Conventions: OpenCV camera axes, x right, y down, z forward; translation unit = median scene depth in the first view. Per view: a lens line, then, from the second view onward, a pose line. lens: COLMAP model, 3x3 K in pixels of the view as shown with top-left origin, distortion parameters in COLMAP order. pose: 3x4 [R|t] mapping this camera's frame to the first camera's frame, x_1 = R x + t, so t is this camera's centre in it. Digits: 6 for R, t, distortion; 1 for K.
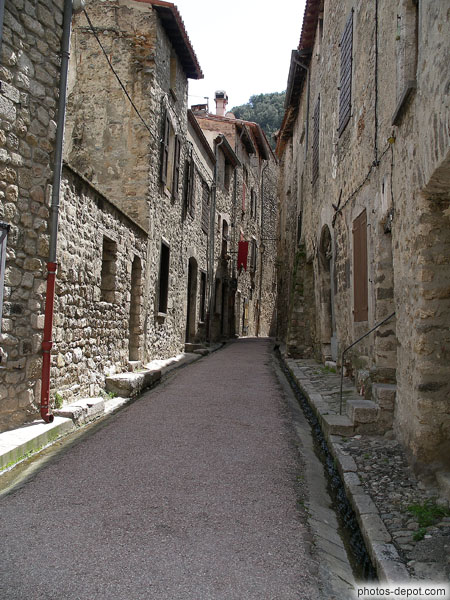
lens RADIAL K [[657.5, 0, 224.5], [0, 657.5, 300.0], [0, 0, 1]] dist [-0.096564, 0.000000]
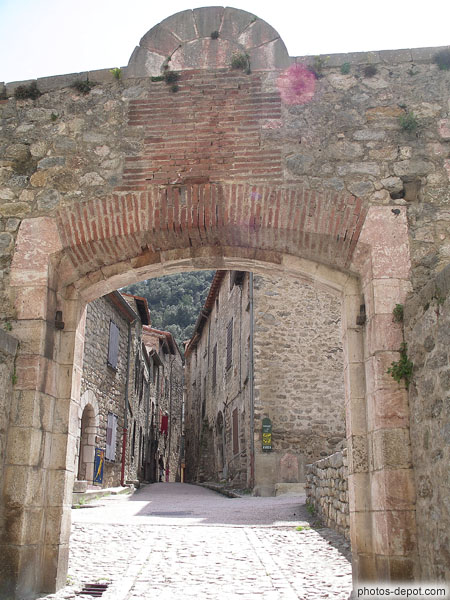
lens RADIAL K [[657.5, 0, 225.7], [0, 657.5, 299.4], [0, 0, 1]] dist [-0.096564, 0.000000]
pose [[0.985276, 0.035292, 0.167287, -0.142112], [0.007966, 0.967924, -0.251116, 0.048502], [-0.170783, 0.248752, 0.953392, -0.809319]]
